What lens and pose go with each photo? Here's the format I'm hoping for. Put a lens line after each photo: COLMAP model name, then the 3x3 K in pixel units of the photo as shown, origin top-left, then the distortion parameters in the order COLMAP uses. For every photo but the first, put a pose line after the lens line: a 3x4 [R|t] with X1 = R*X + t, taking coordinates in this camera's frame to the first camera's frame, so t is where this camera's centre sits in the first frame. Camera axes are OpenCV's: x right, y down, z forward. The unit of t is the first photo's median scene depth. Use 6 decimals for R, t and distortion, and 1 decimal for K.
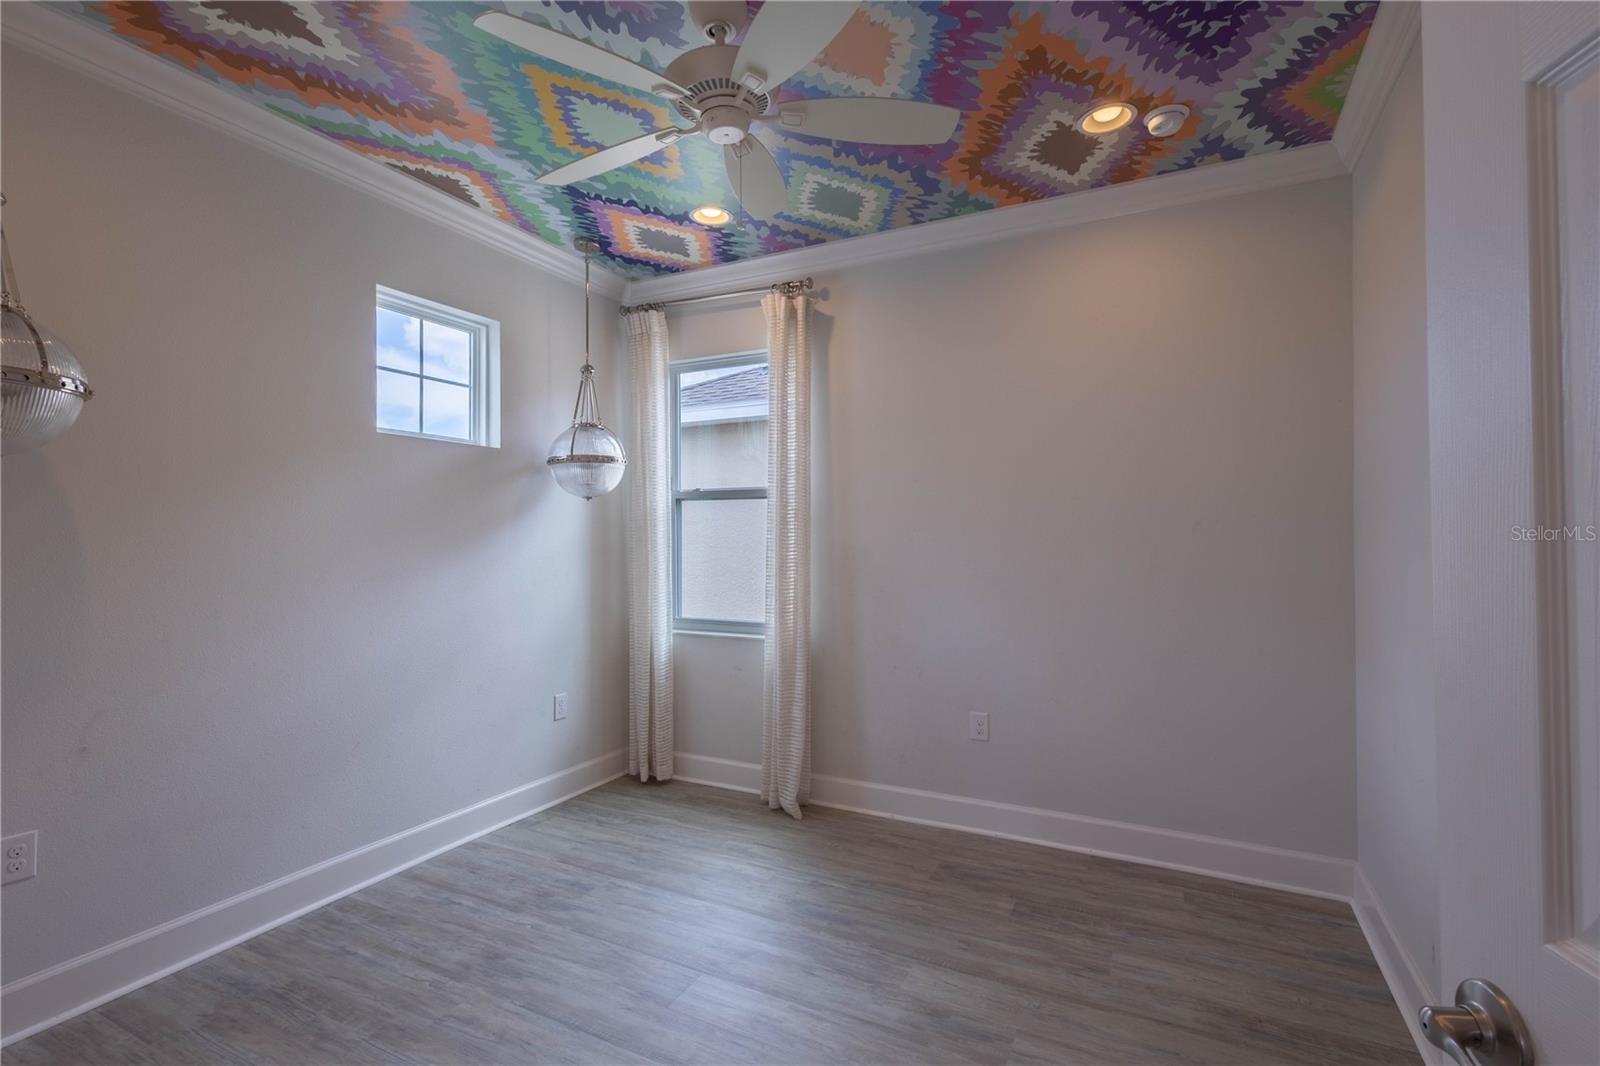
lens RADIAL K [[734.0, 0, 795.5], [0, 734.0, 531.9], [0, 0, 1]] dist [0.007867, -0.003338]
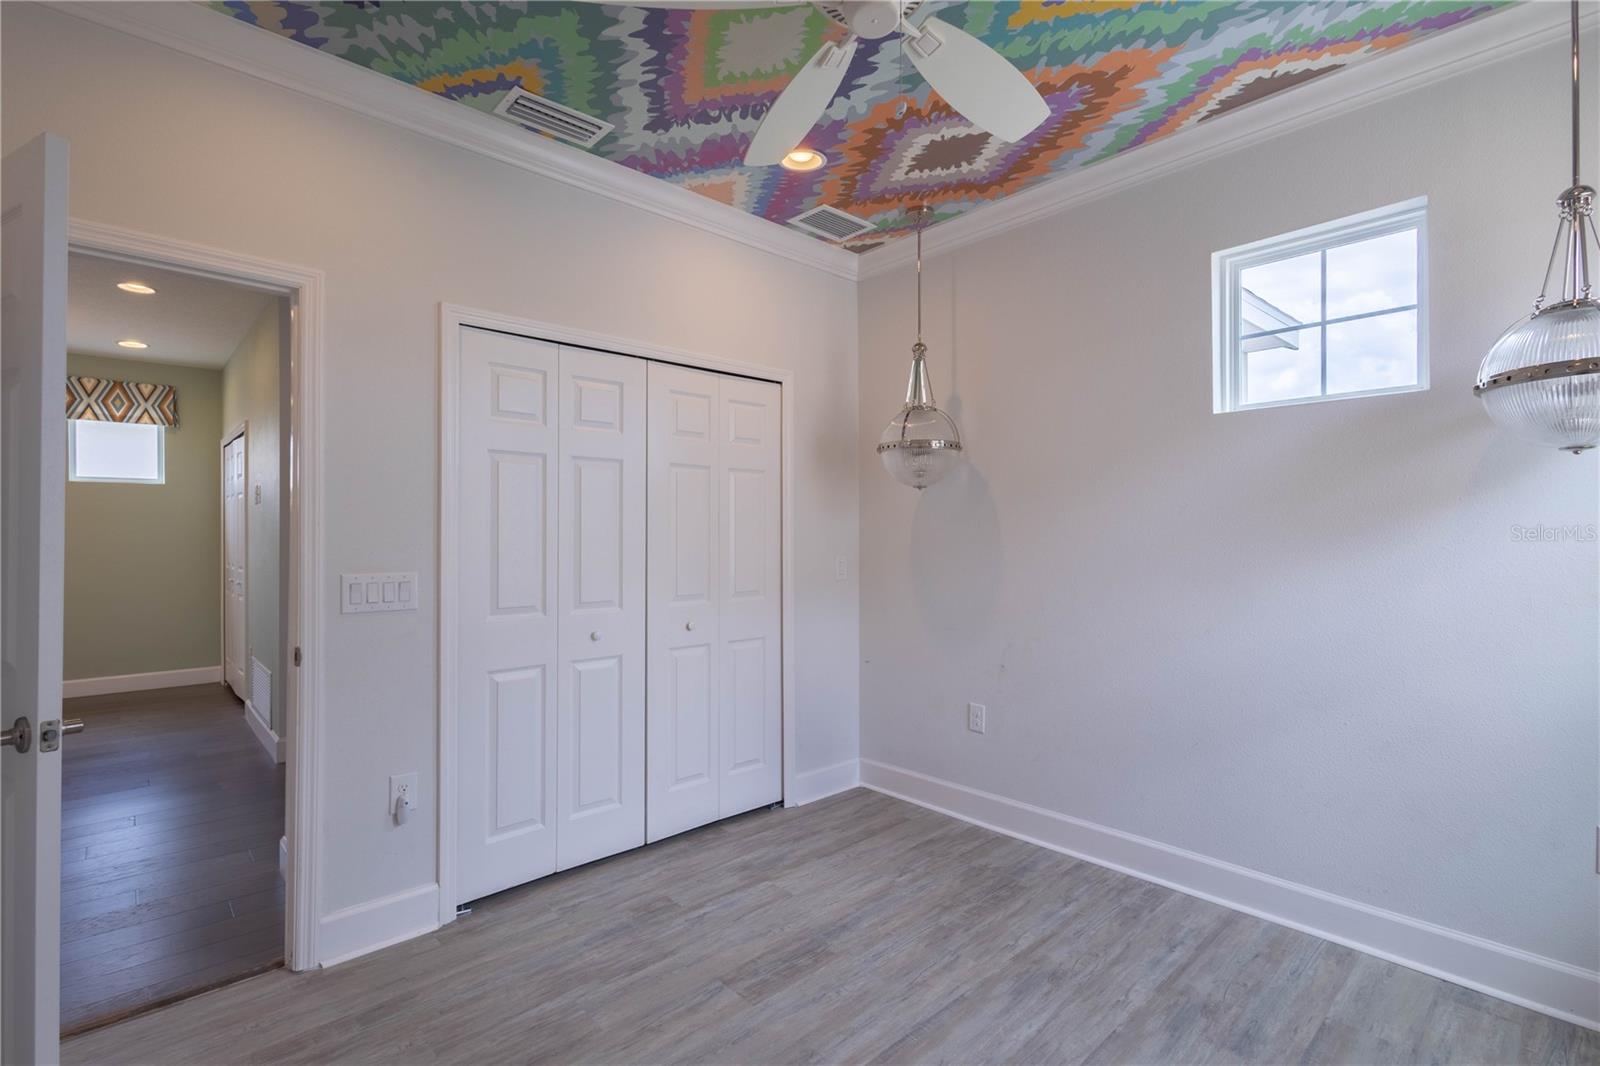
lens RADIAL K [[734.0, 0, 801.9], [0, 734.0, 530.2], [0, 0, 1]] dist [0.007867, -0.003338]
pose [[-0.340707, -0.001478, -0.940168, 0.503144], [0.010470, 0.999931, -0.005366, 0.009765], [0.940111, -0.011672, -0.340668, 0.886797]]
